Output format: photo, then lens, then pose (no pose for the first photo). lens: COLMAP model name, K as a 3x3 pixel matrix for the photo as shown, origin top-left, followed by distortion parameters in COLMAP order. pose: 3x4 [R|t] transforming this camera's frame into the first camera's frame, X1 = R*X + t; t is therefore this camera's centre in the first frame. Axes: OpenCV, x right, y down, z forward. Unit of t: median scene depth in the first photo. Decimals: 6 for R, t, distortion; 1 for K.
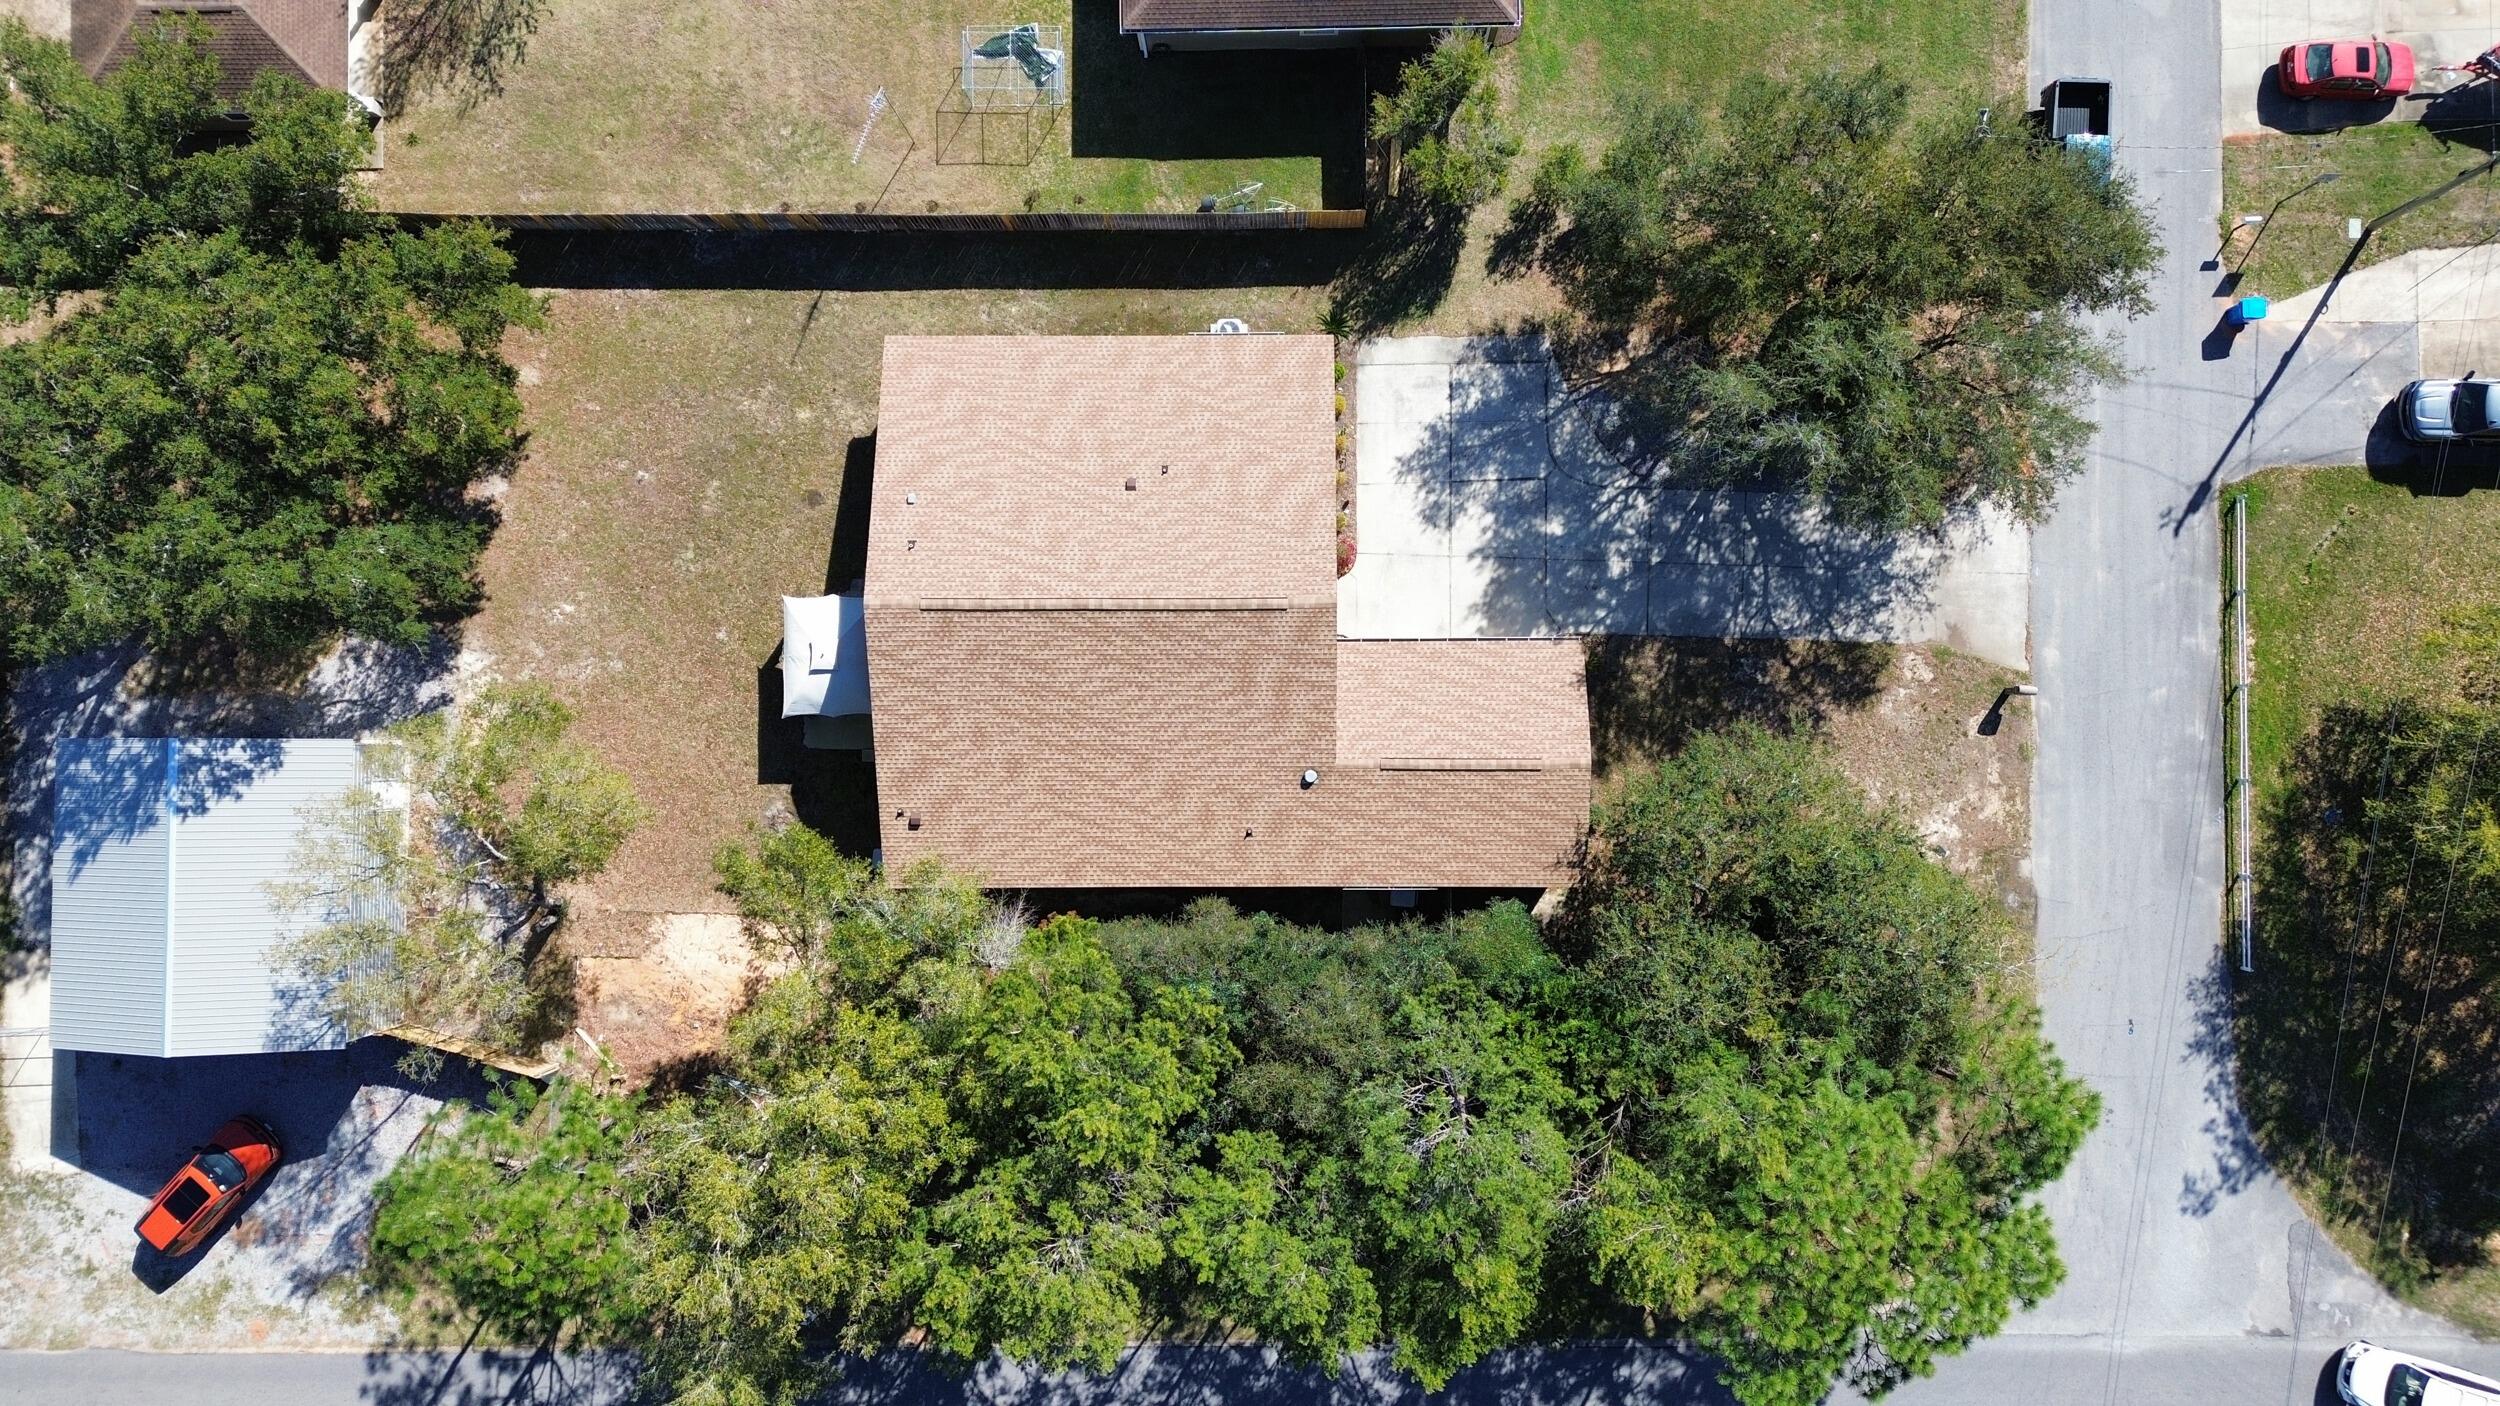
lens RADIAL K [[1842.5, 0, 1250.0], [0, 1842.5, 703.0], [0, 0, 1]] dist [-0.022836, 0.002023]
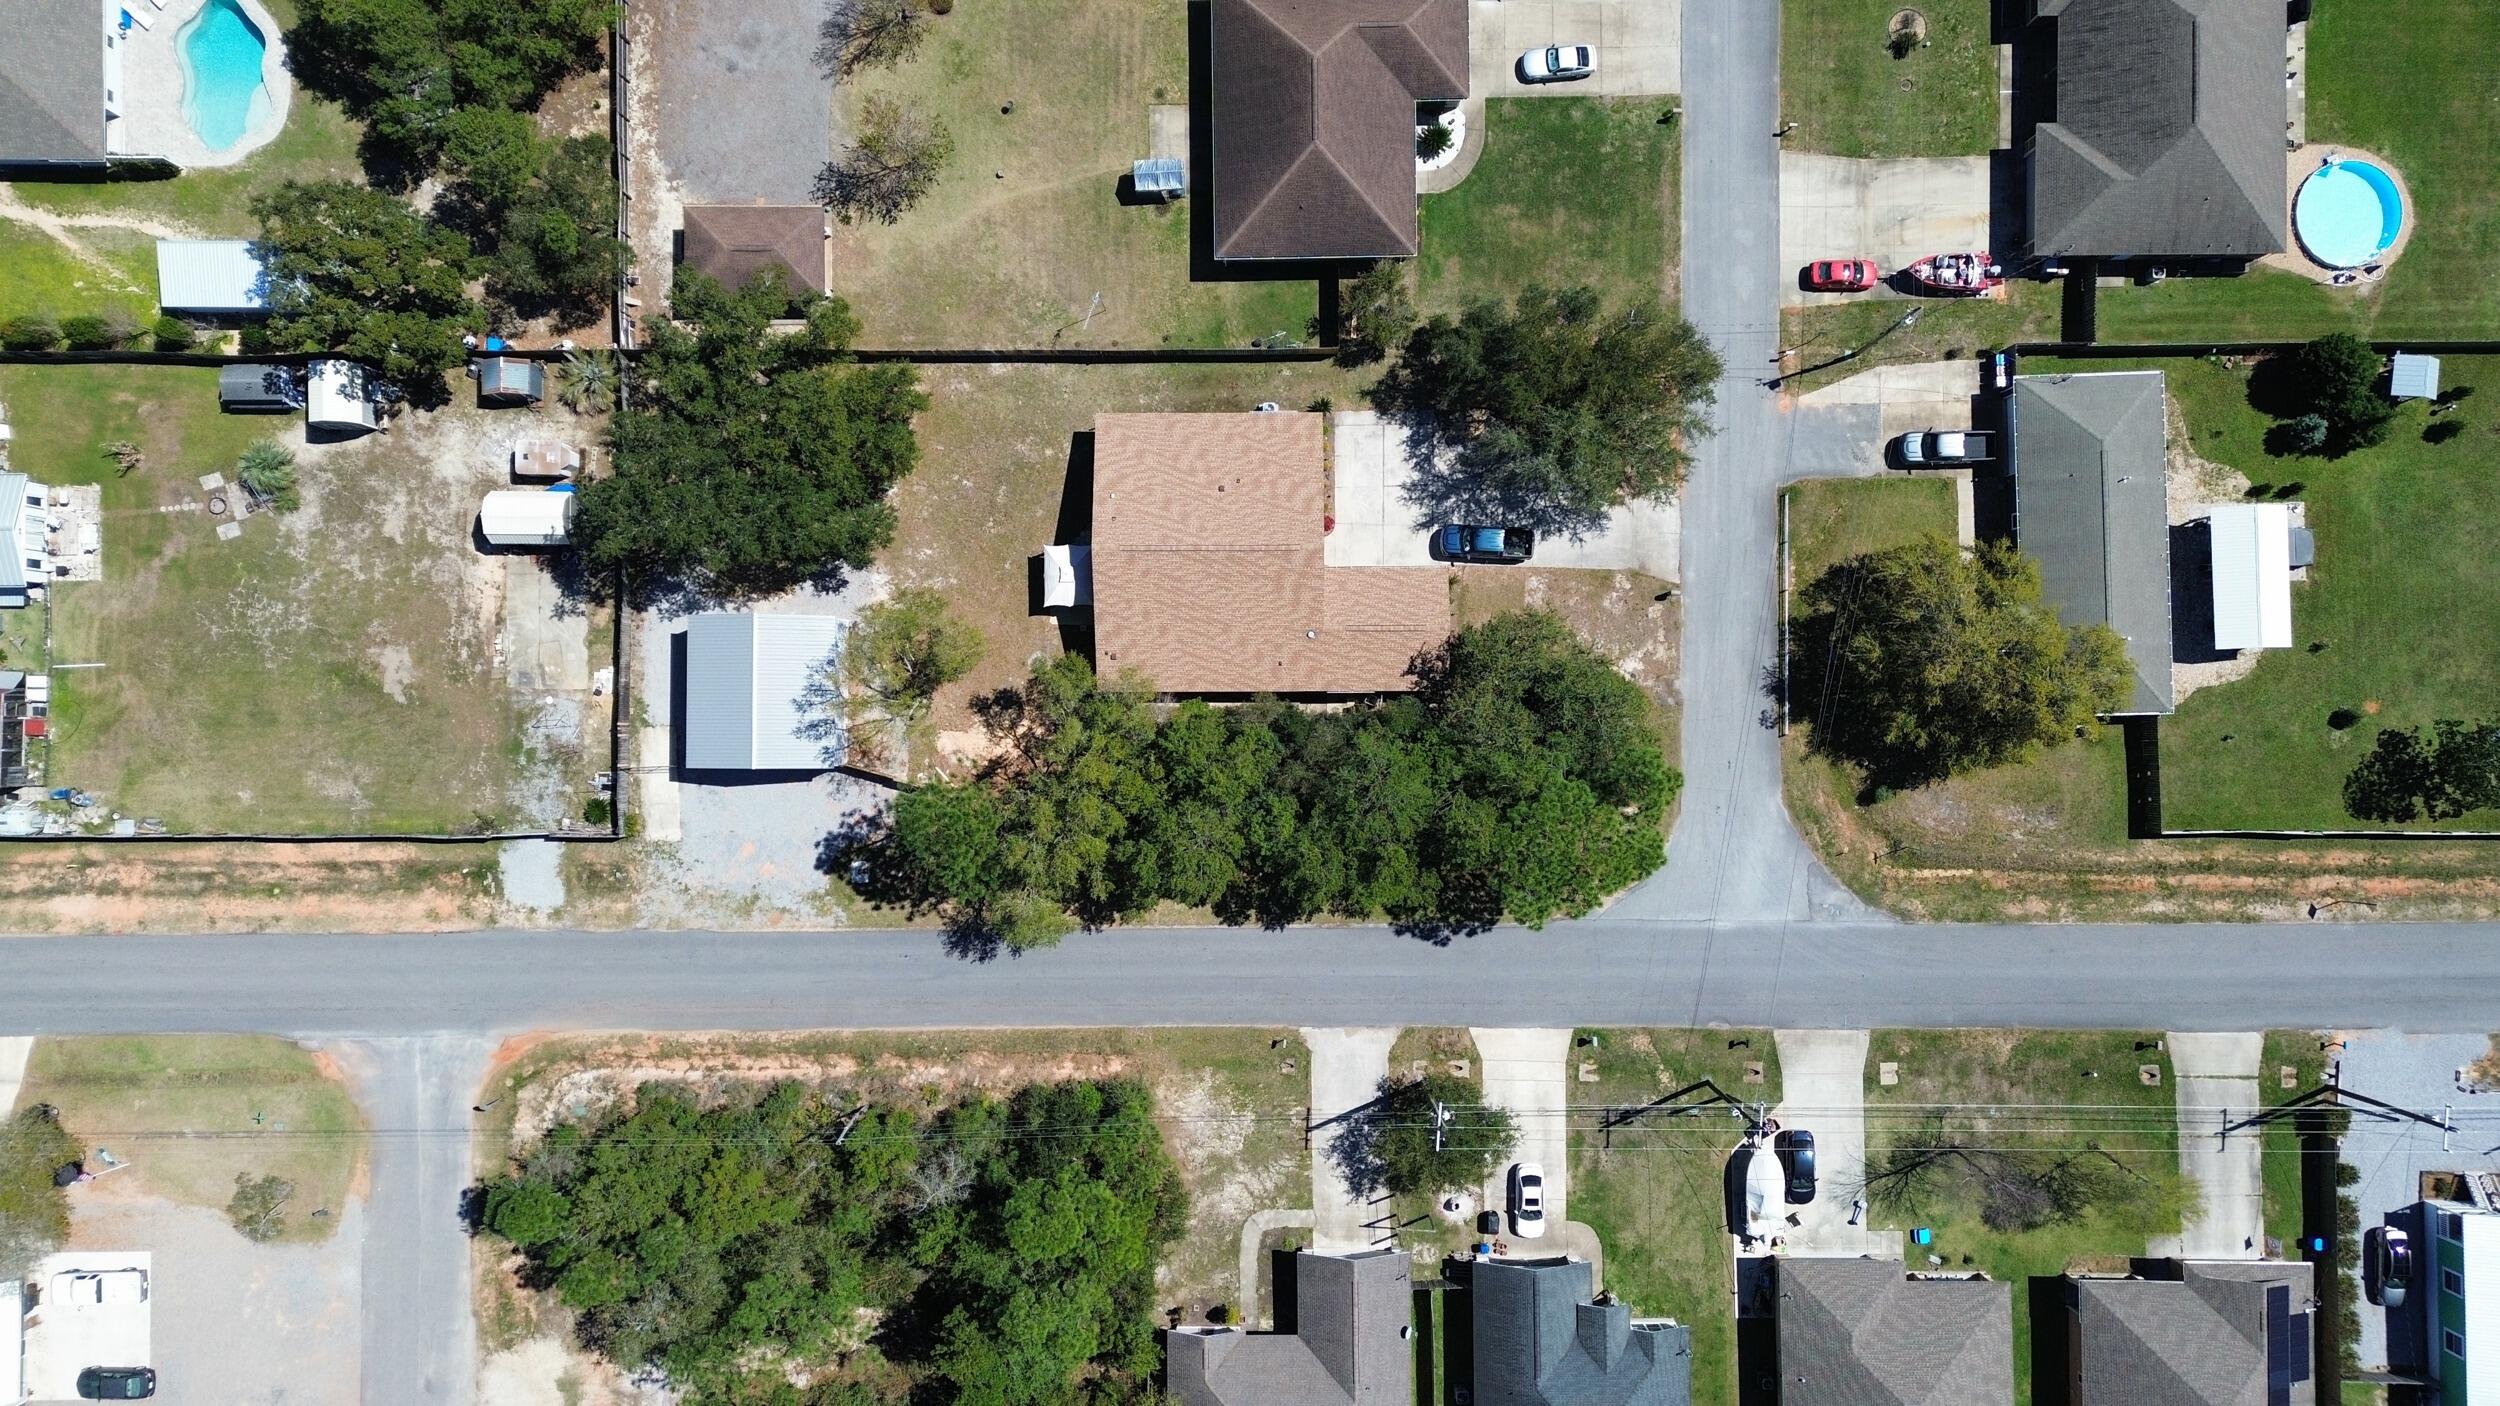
lens RADIAL K [[1782.3, 0, 1250.0], [0, 1782.3, 703.0], [0, 0, 1]] dist [0.001804, -0.000427]
pose [[0.999970, -0.000977, 0.007724, -0.048098], [0.000861, 0.999886, 0.015058, 0.084090], [-0.007738, -0.015051, 0.999857, -0.927845]]
